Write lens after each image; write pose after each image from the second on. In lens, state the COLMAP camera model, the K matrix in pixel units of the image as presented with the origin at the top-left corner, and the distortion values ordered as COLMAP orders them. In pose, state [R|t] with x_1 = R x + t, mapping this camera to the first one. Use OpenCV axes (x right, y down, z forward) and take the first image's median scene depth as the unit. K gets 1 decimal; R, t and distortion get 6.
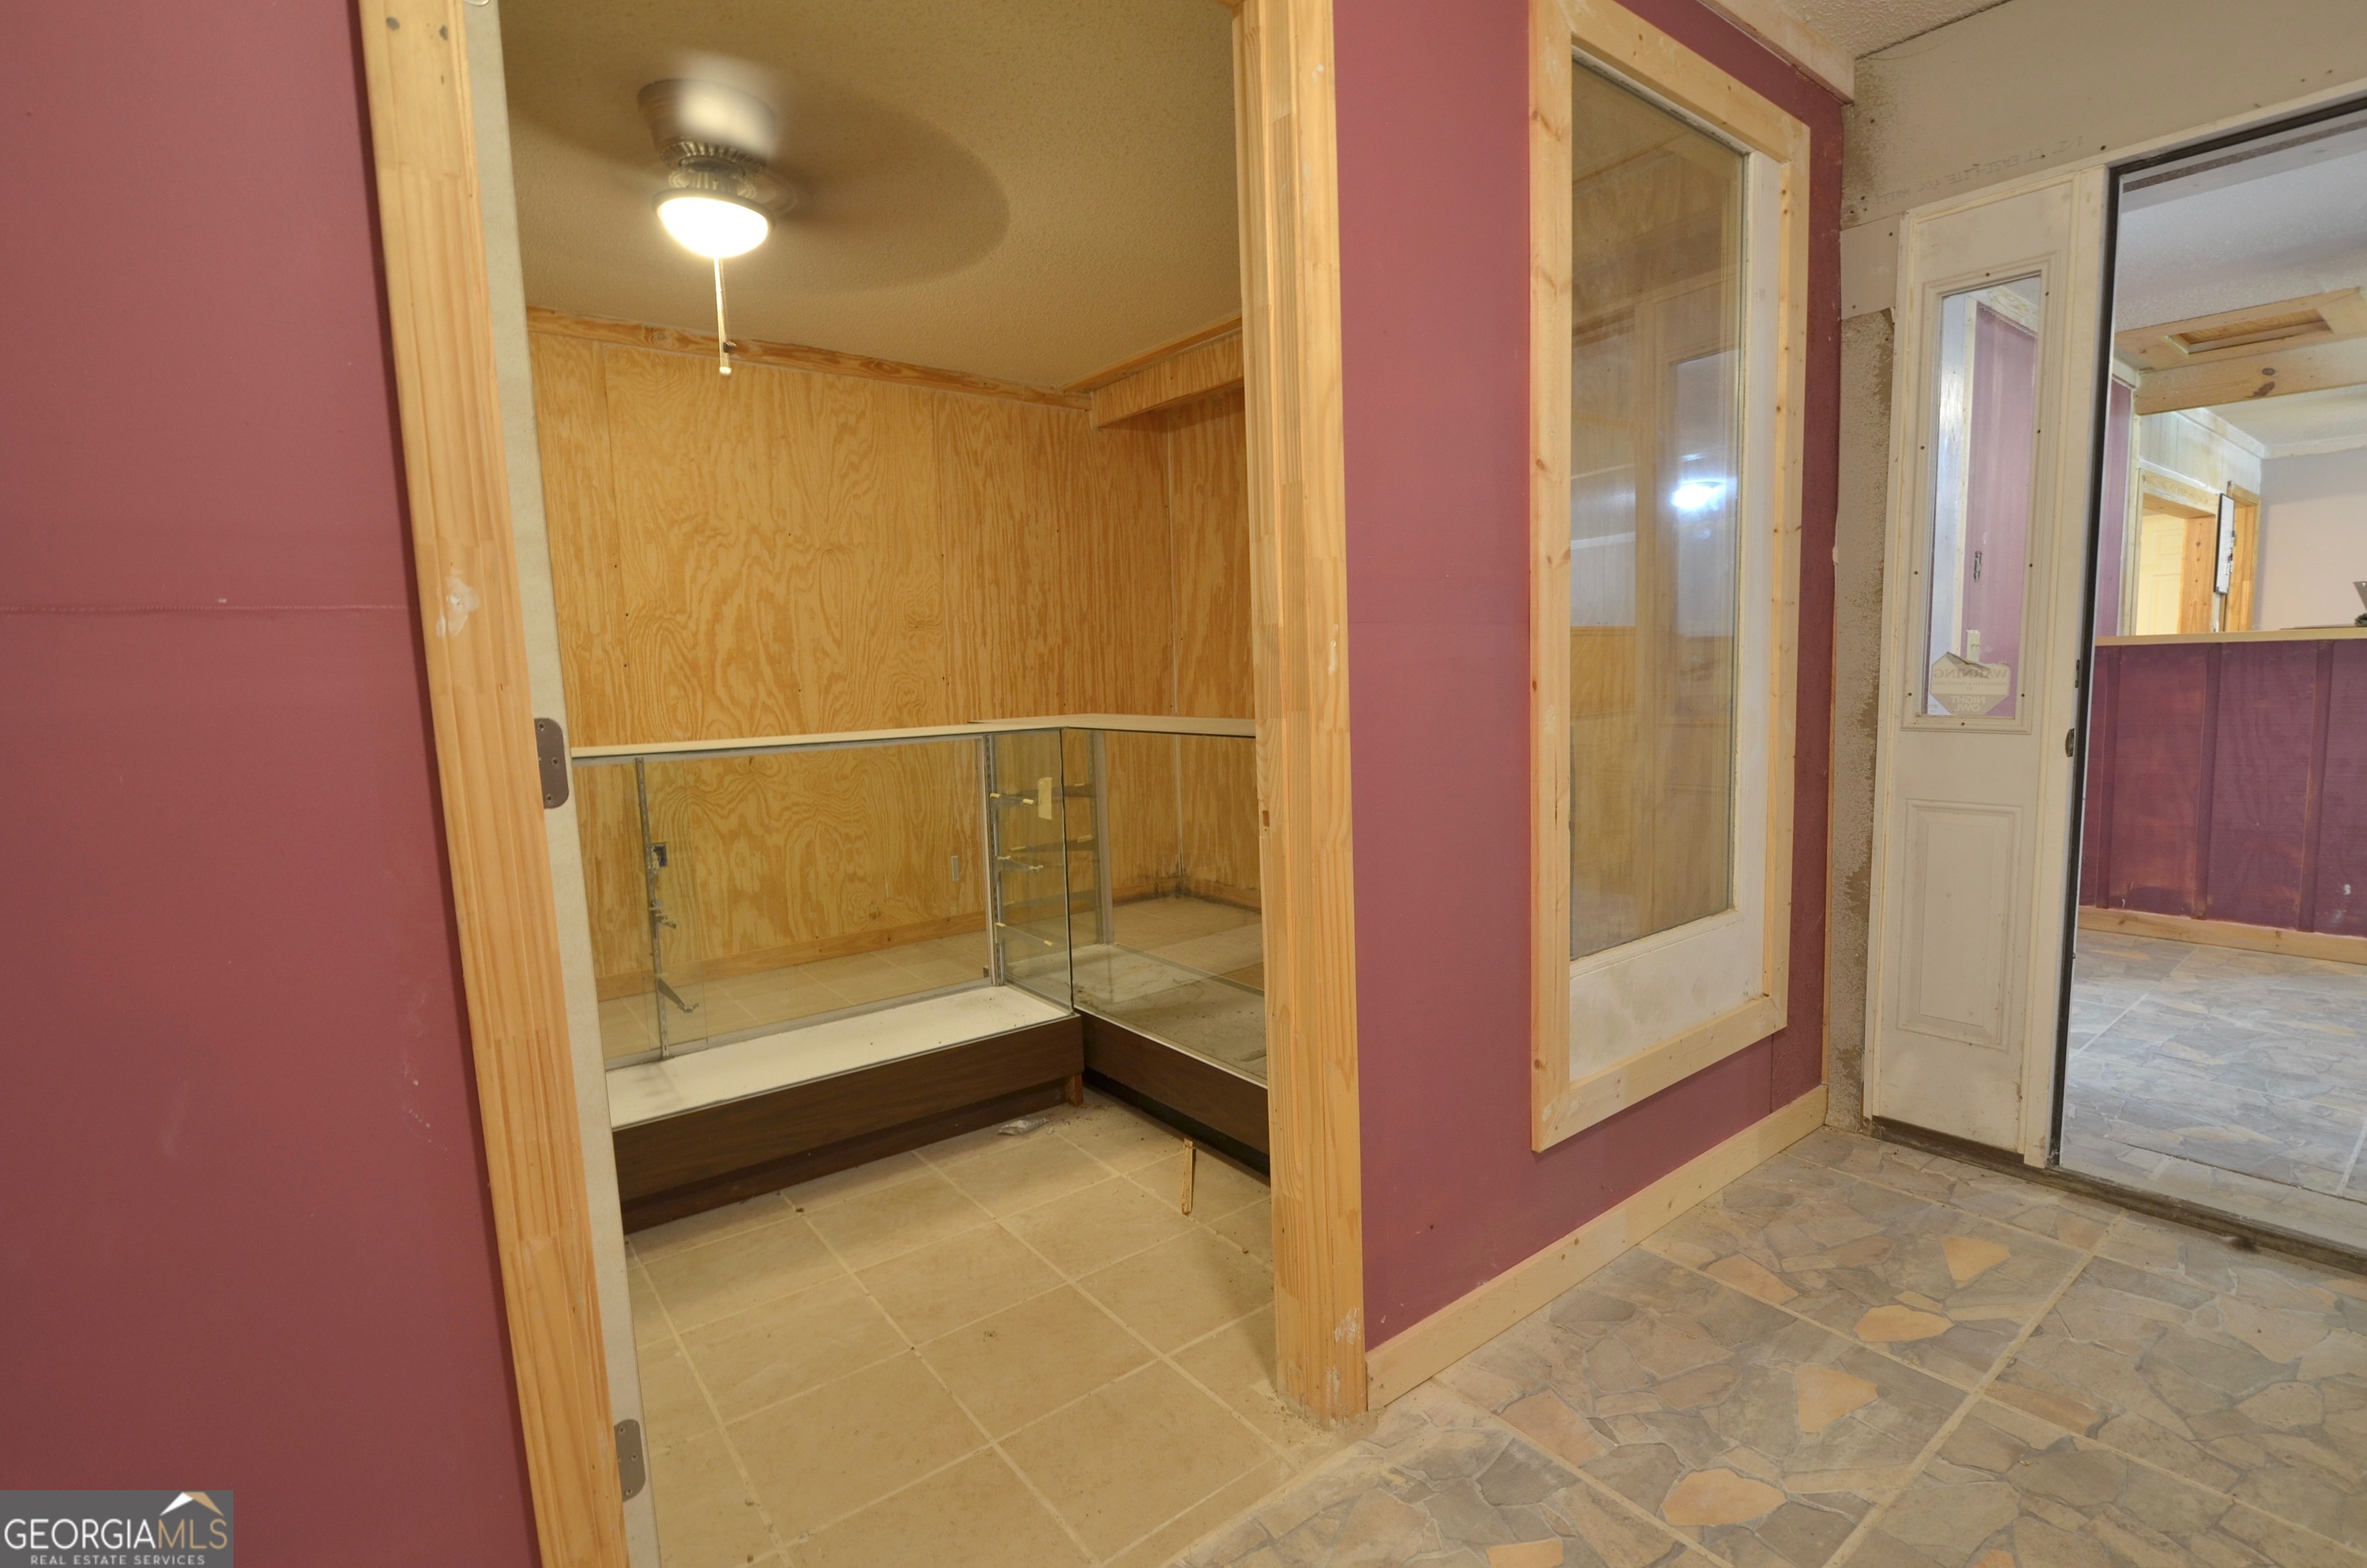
lens RADIAL K [[1040.2, 0, 1191.8], [0, 1040.2, 779.0], [0, 0, 1]] dist [-0.003274, -0.000407]
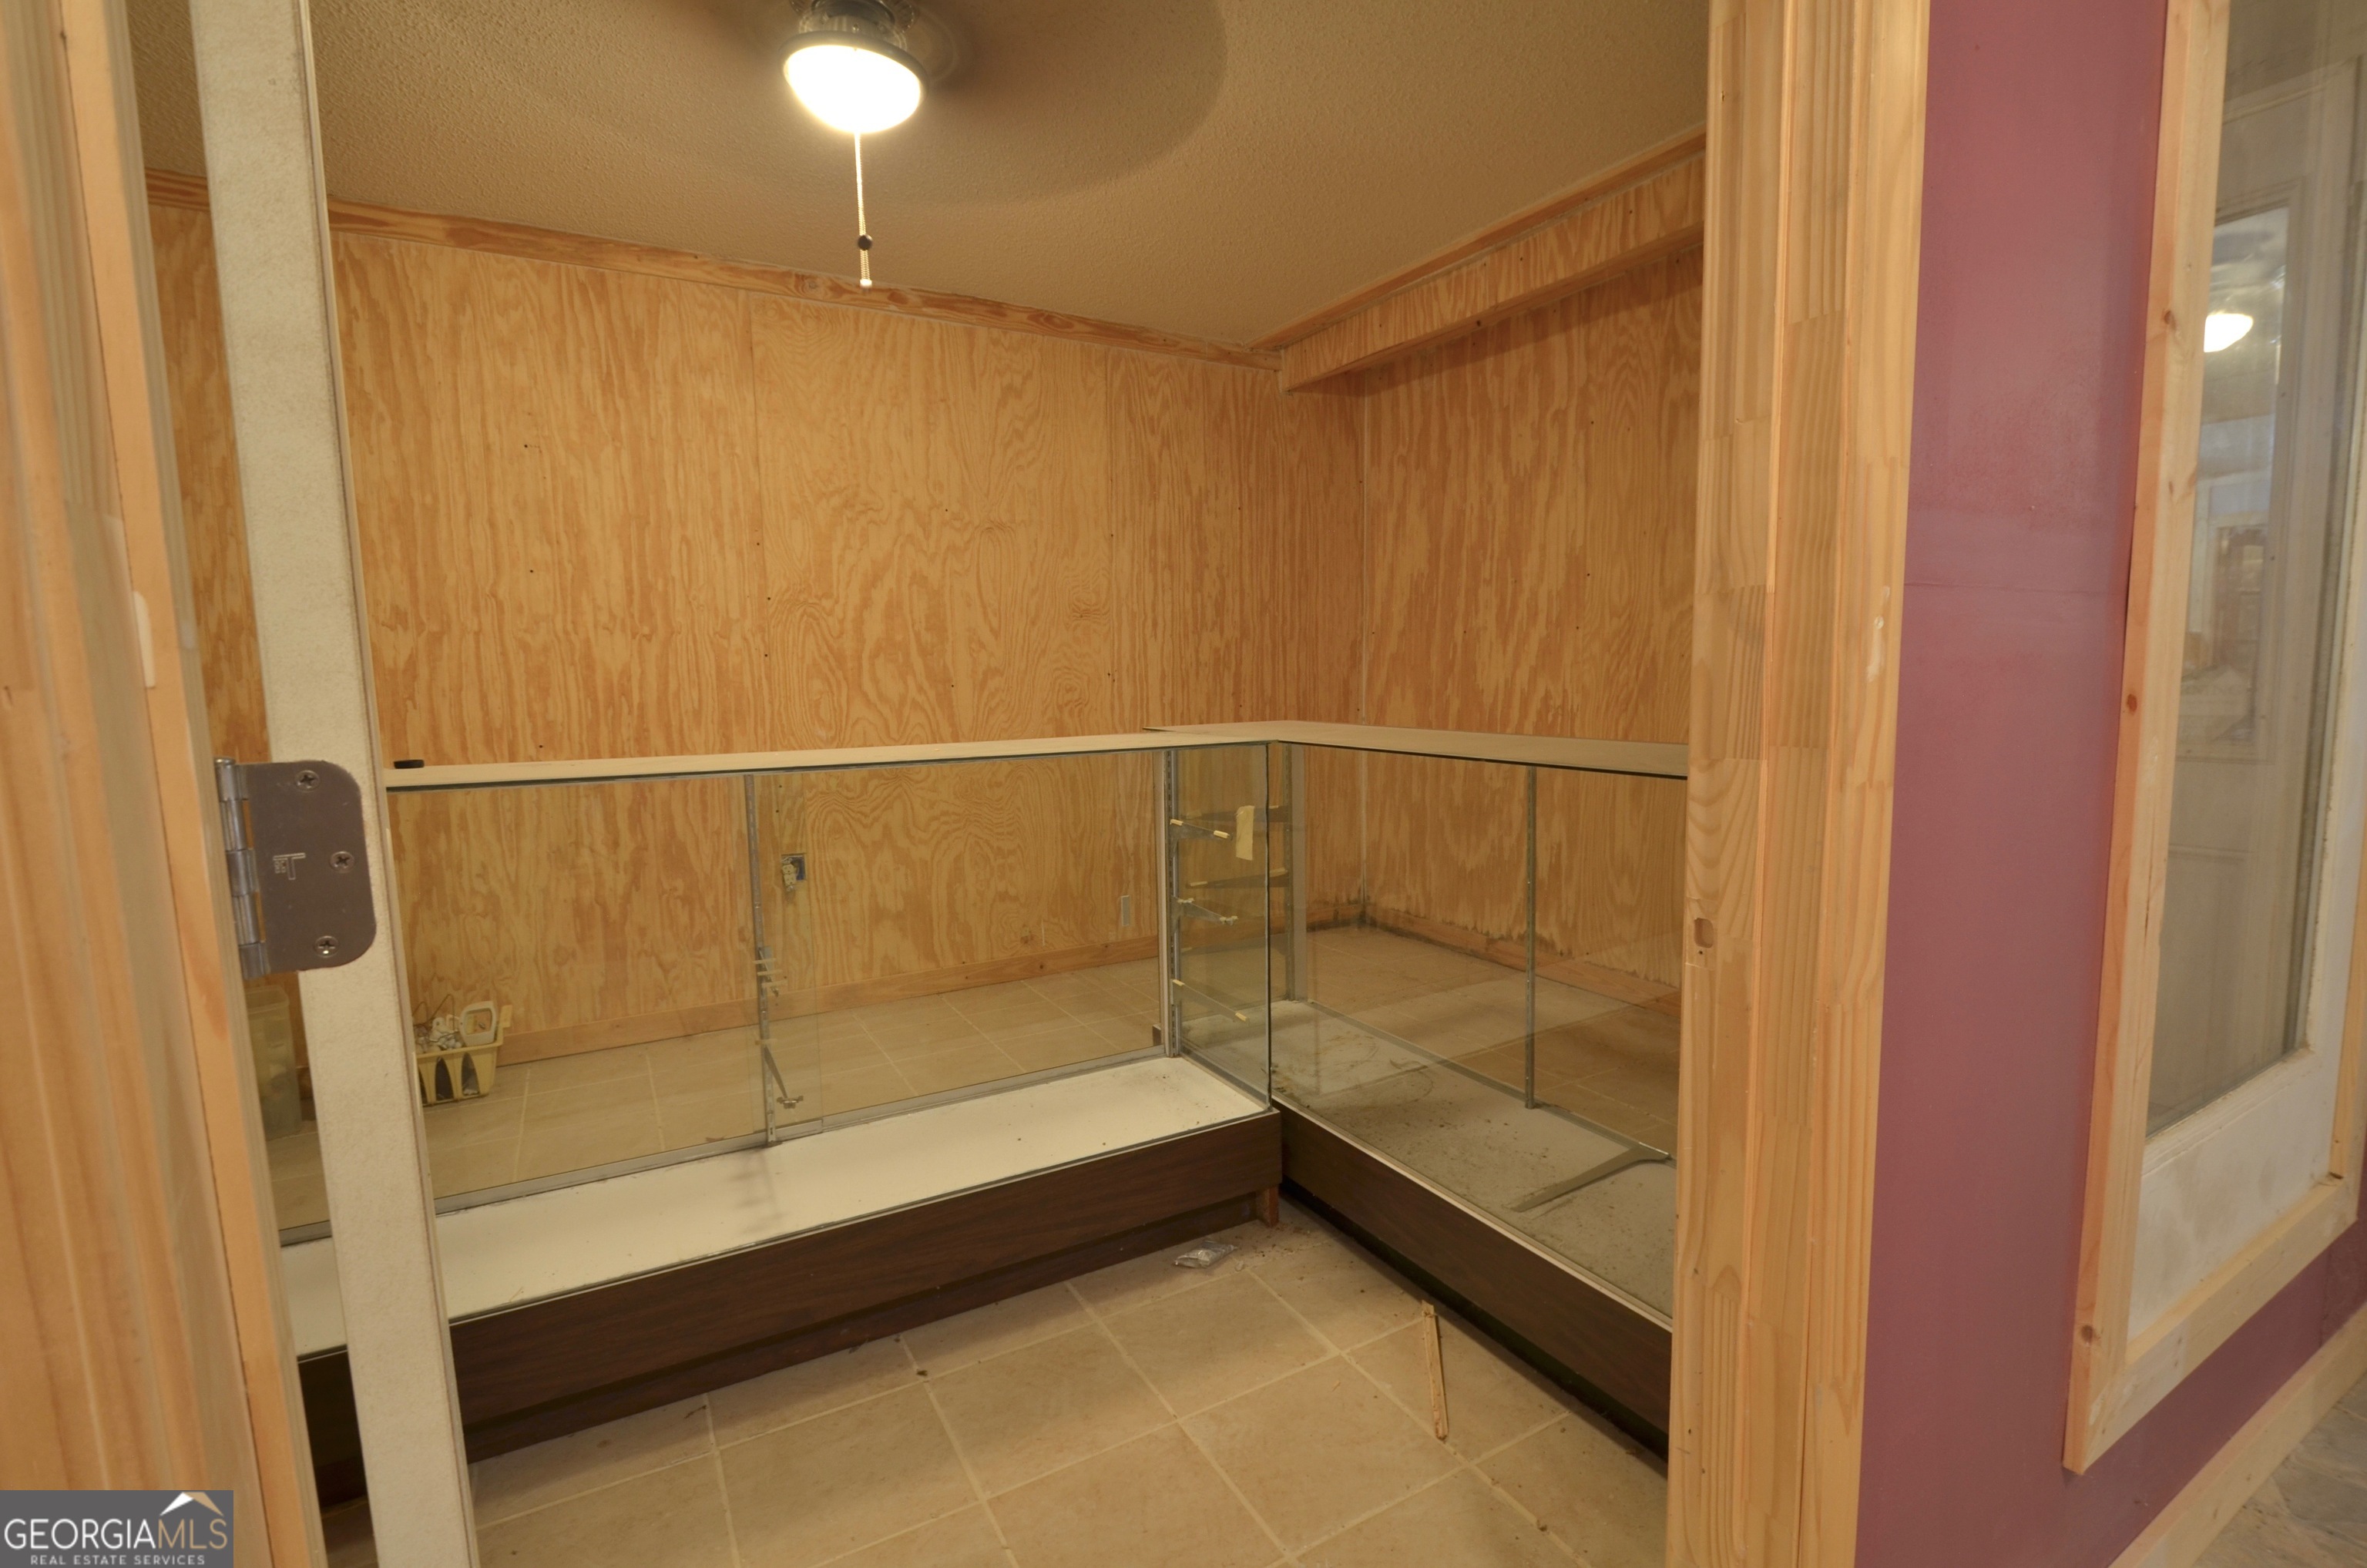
lens RADIAL K [[1040.2, 0, 1176.5], [0, 1040.2, 780.2], [0, 0, 1]] dist [-0.003274, -0.000407]
pose [[0.987568, 0.029456, -0.154405, -0.056160], [-0.028908, 0.999565, 0.005791, -0.017795], [0.154509, -0.001255, 0.987991, 0.175853]]
